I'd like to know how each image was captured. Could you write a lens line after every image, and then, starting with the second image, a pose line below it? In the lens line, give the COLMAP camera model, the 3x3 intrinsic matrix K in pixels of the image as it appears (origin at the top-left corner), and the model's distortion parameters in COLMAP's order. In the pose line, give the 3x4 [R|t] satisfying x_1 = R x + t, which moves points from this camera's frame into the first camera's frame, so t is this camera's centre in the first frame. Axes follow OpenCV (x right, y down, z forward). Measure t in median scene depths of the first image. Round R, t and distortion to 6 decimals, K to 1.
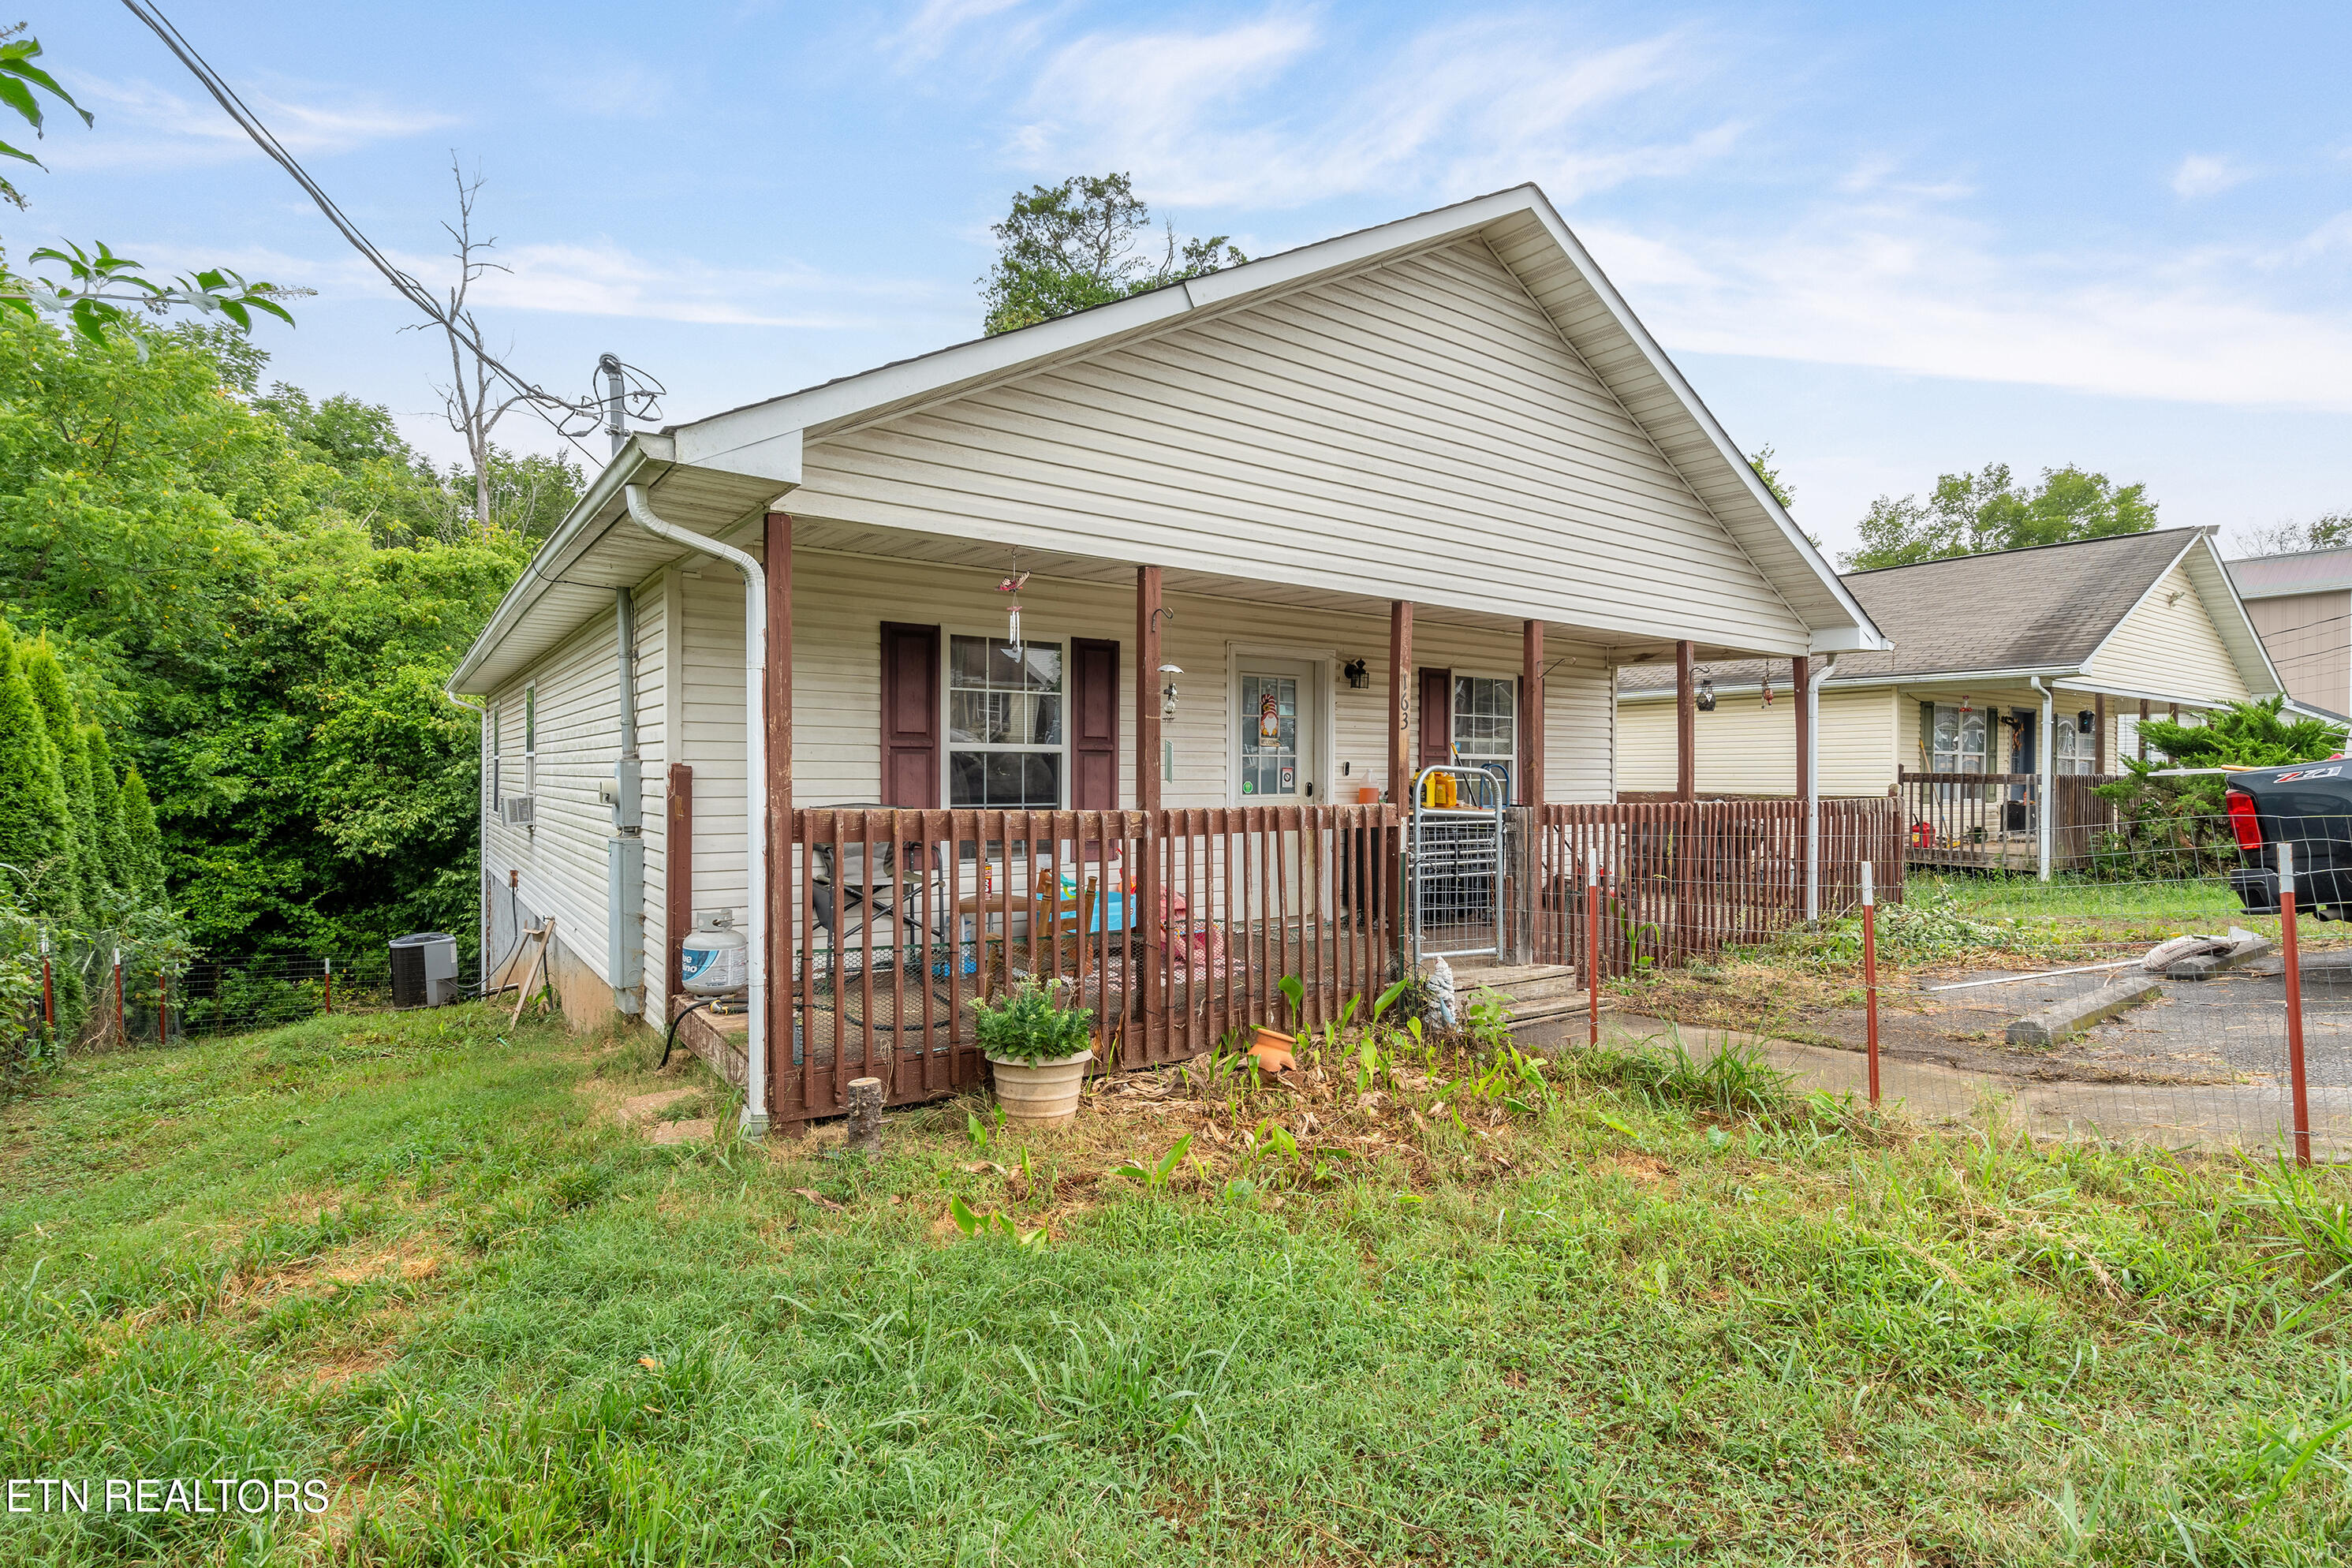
lens RADIAL K [[1080.0, 0, 1176.0], [0, 1080.0, 784.0], [0, 0, 1]] dist [0.002446, 0.000287]
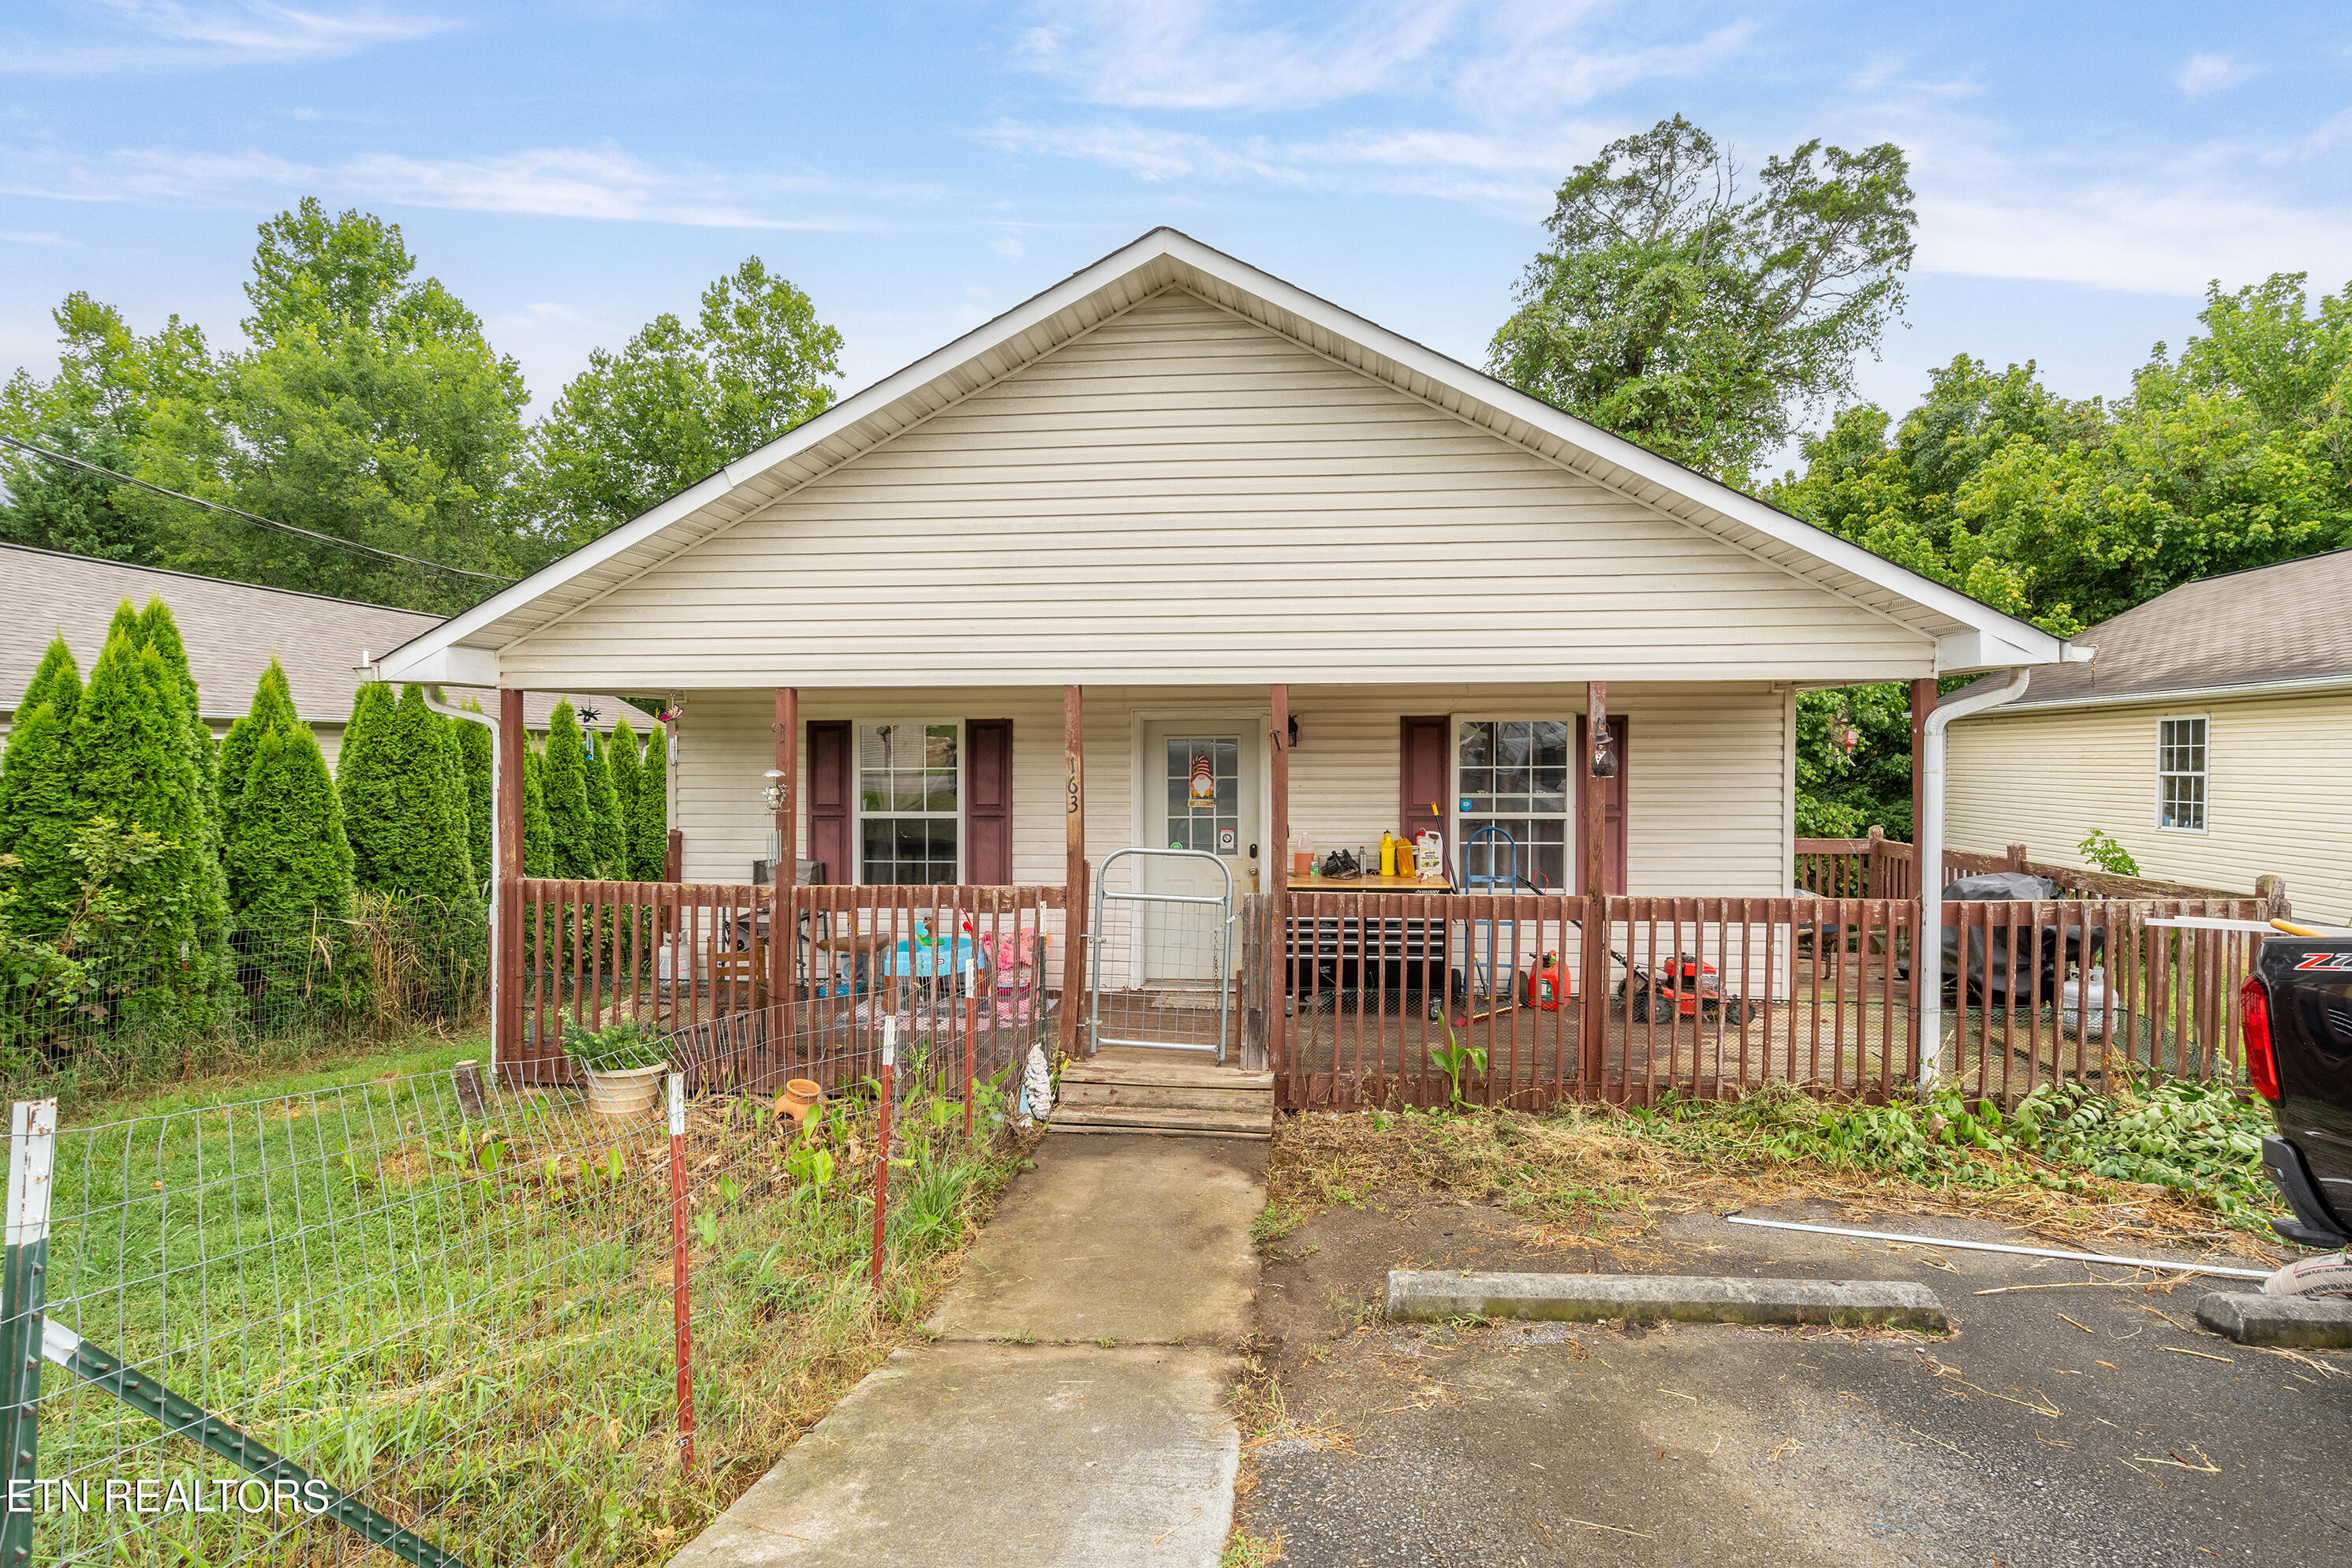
lens RADIAL K [[1050.2, 0, 1176.0], [0, 1050.2, 784.0], [0, 0, 1]] dist [-0.000066, -0.000003]
pose [[0.768037, 0.002583, -0.640400, 0.797748], [0.001170, 0.999985, 0.005437, -0.071582], [0.640404, -0.004925, 0.768022, 0.271186]]
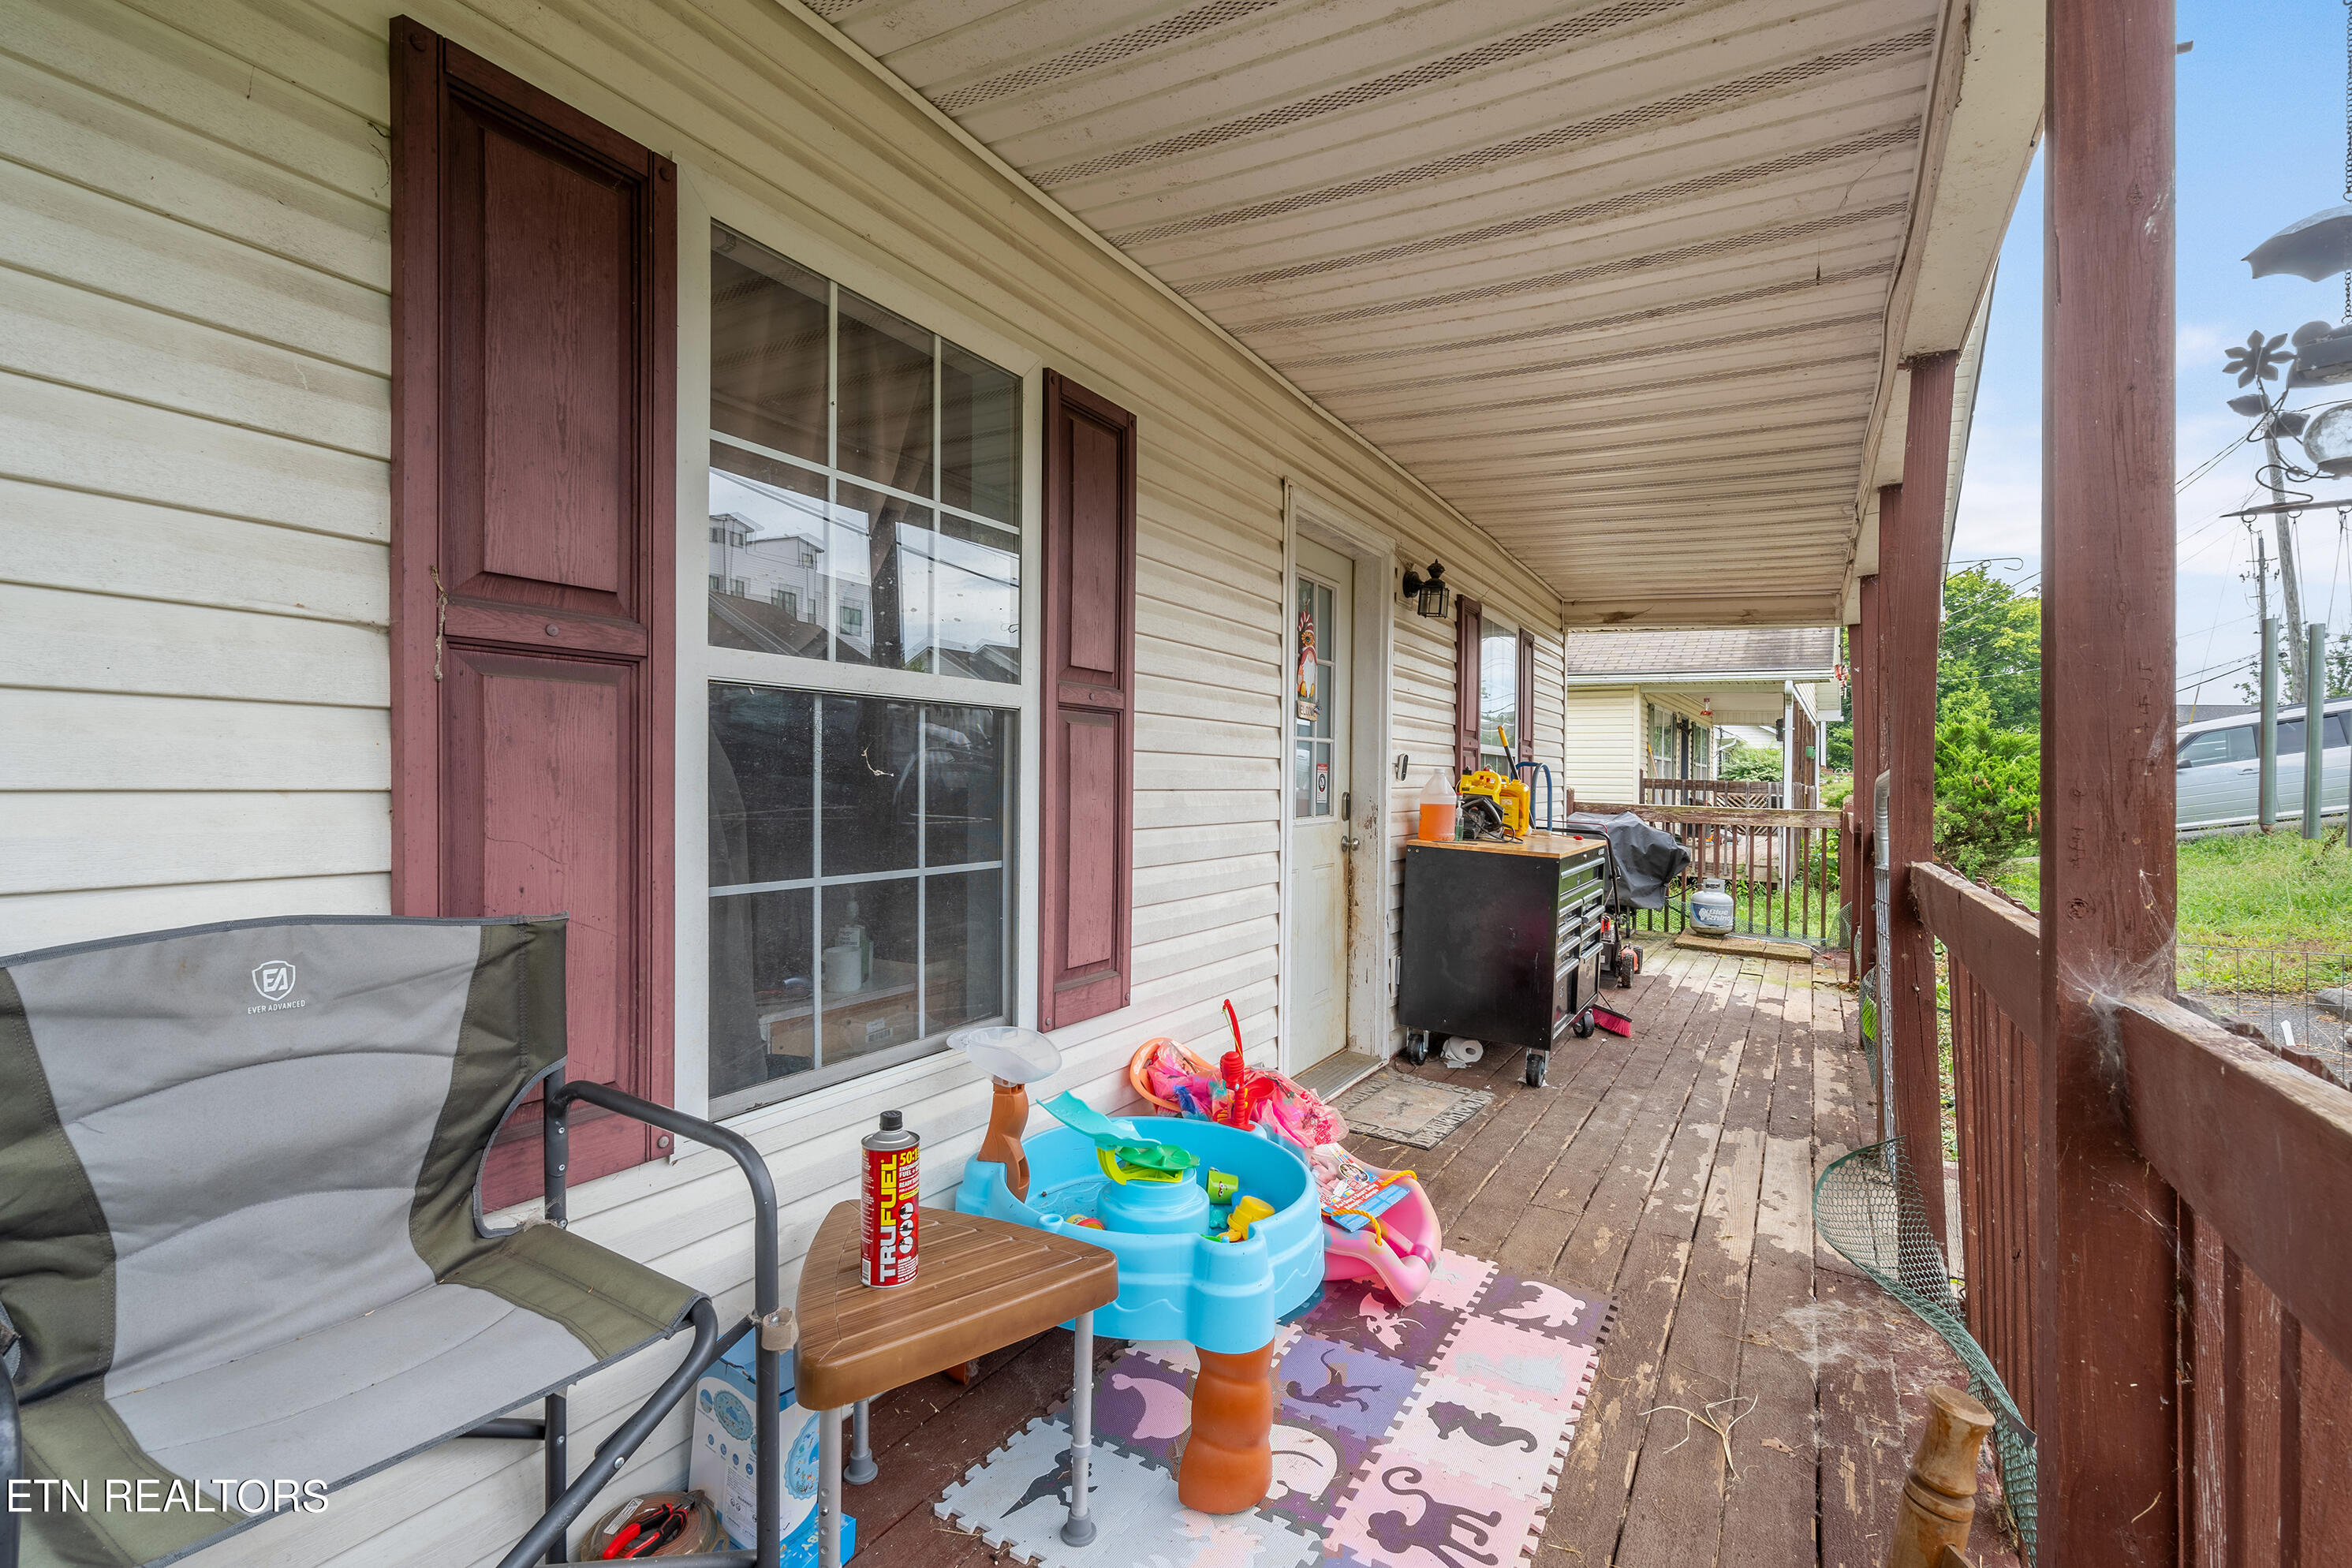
lens RADIAL K [[1080.0, 0, 1176.0], [0, 1080.0, 784.0], [0, 0, 1]] dist [0.002446, 0.000287]
pose [[0.916825, -0.002181, 0.399284, -0.192990], [0.004443, 0.999979, -0.004739, -0.004487], [-0.399266, 0.006119, 0.916815, 0.664056]]
